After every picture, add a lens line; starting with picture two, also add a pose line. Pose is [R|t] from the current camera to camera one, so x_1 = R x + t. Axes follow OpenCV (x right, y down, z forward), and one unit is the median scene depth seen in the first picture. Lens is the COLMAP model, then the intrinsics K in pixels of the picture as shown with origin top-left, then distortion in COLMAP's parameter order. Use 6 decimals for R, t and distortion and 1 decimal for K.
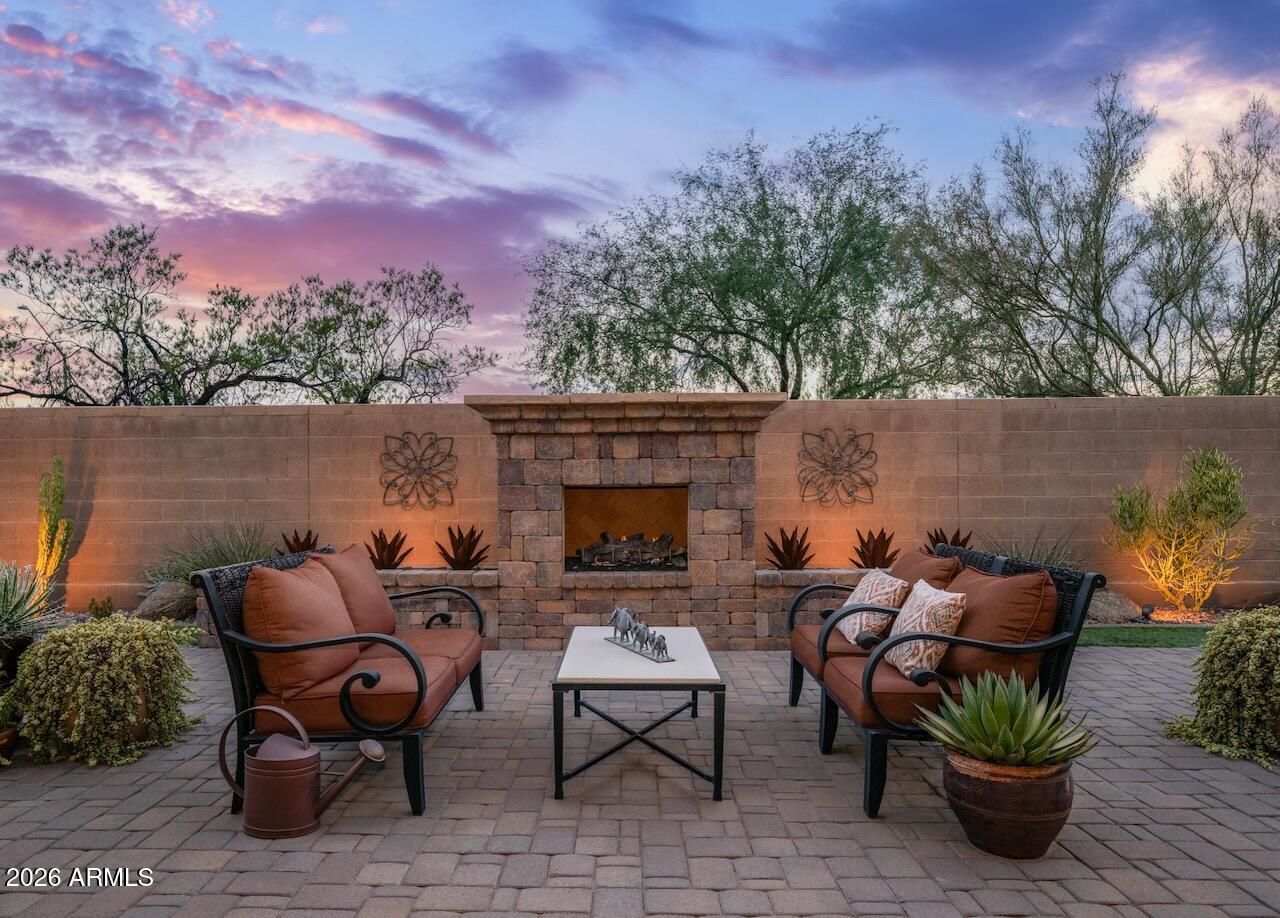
lens RADIAL K [[825.7, 0, 596.9], [0, 825.7, 496.9], [0, 0, 1]] dist [0.003936, 0.001749]
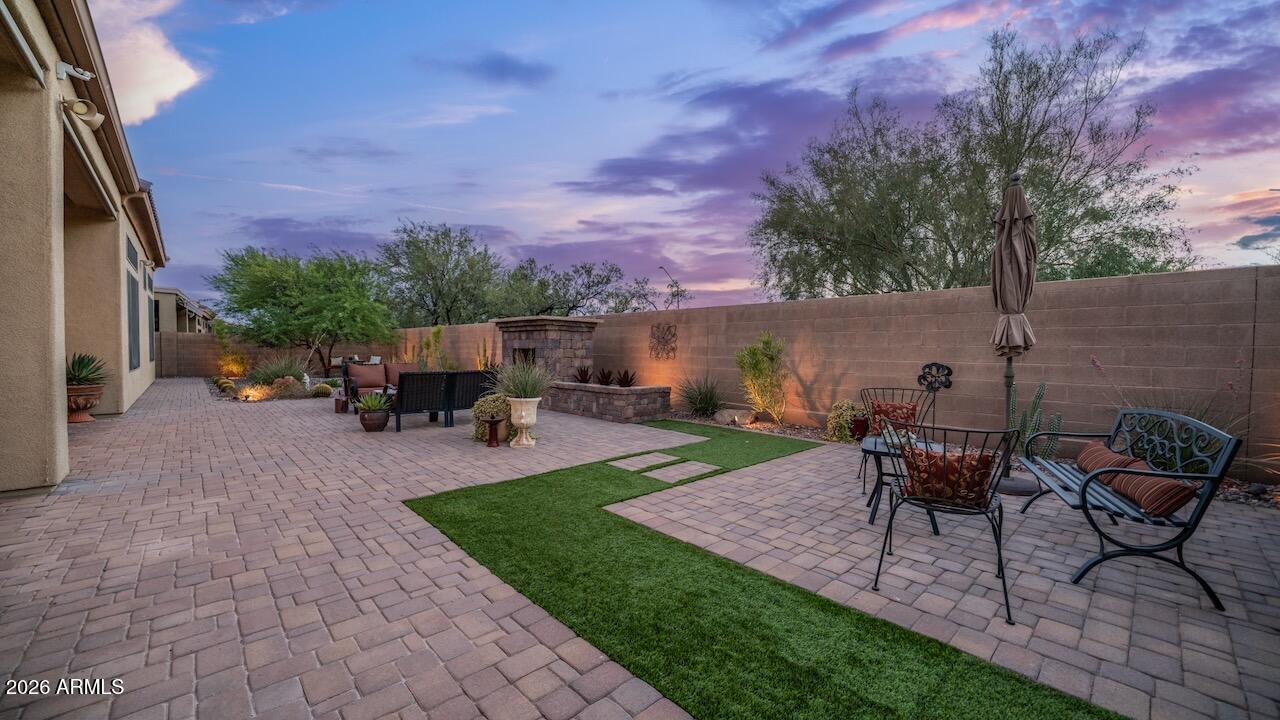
lens RADIAL K [[482.2, 0, 626.7], [0, 482.2, 364.2], [0, 0, 1]] dist [-0.002756, 0.000035]
pose [[0.699978, 0.035079, -0.713302, 1.368941], [-0.019235, 0.999357, 0.030271, -0.016497], [0.713905, -0.007469, 0.700203, 0.068244]]
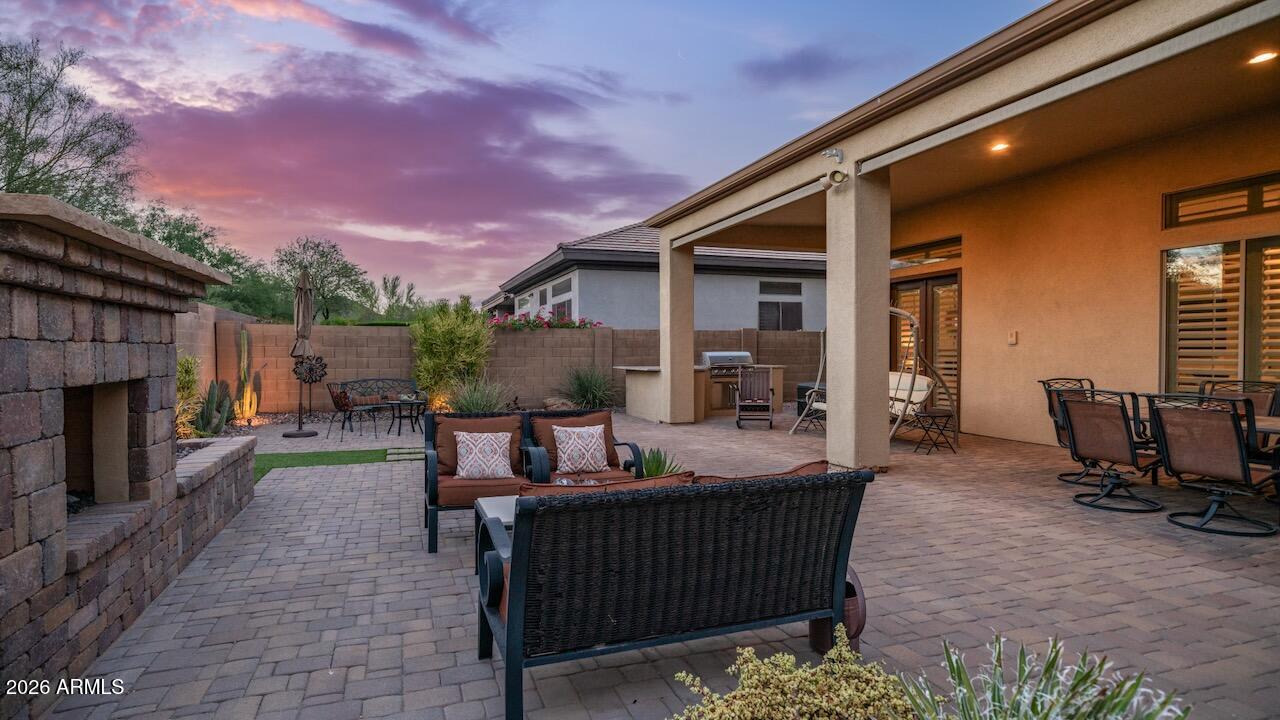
lens RADIAL K [[650.4, 0, 625.1], [0, 650.4, 364.5], [0, 0, 1]] dist [-0.000235, -0.000363]
pose [[-0.371833, -0.011654, 0.928226, -0.535385], [0.010433, 0.999806, 0.016732, -0.030304], [-0.928241, 0.015906, -0.371639, 0.746699]]
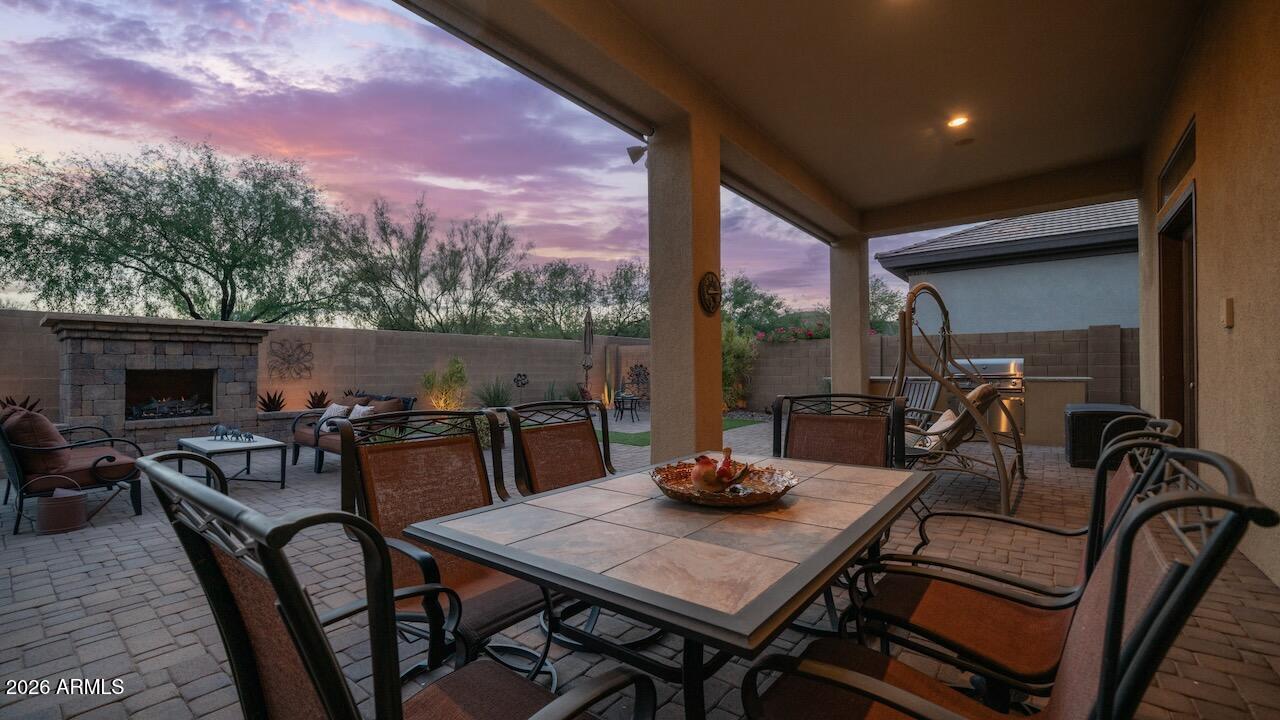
lens RADIAL K [[522.5, 0, 640.0], [0, 522.5, 360.0], [0, 0, 1]] dist [-0.008806, 0.000071]
pose [[0.583501, 0.017139, 0.811932, -0.268126], [0.006281, 0.999652, -0.025616, 0.000132], [-0.812088, 0.020047, 0.583190, -0.451429]]
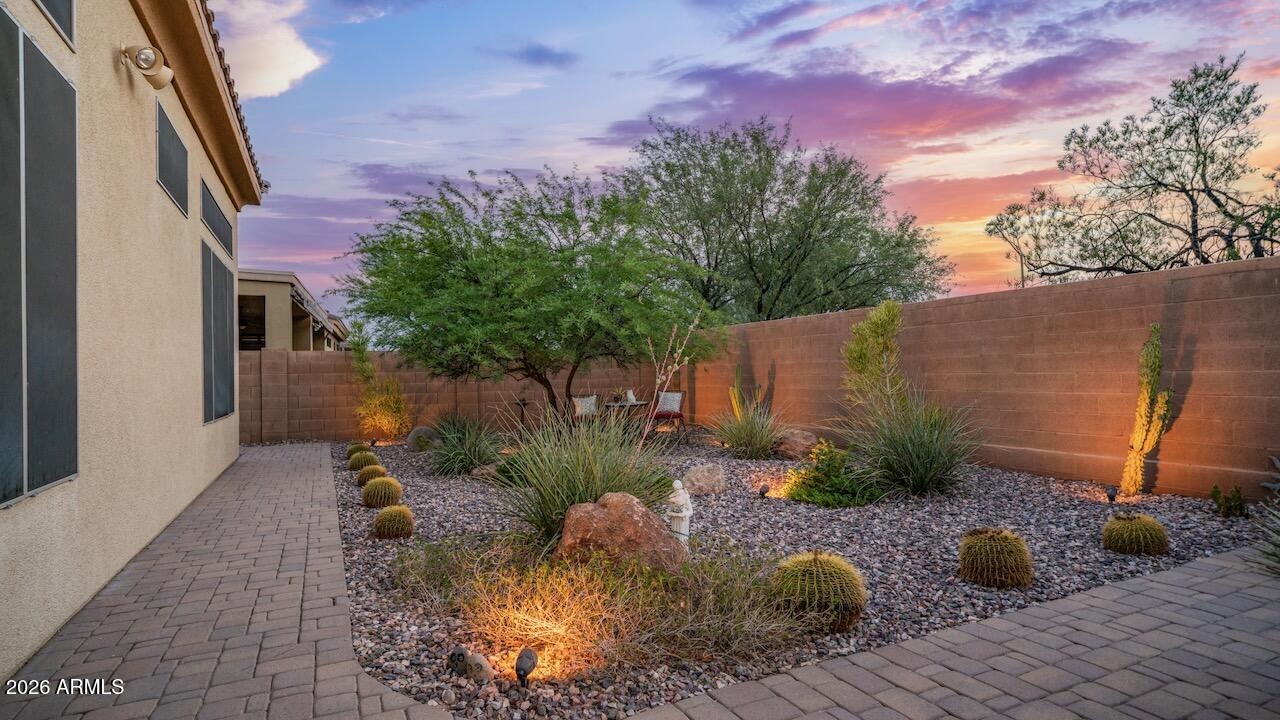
lens RADIAL K [[650.4, 0, 625.1], [0, 650.4, 364.5], [0, 0, 1]] dist [-0.000235, -0.000363]
pose [[0.455012, -0.014173, -0.890372, -0.334501], [0.006911, 0.999899, -0.012385, 0.001726], [0.890458, -0.000519, 0.455064, 0.173642]]
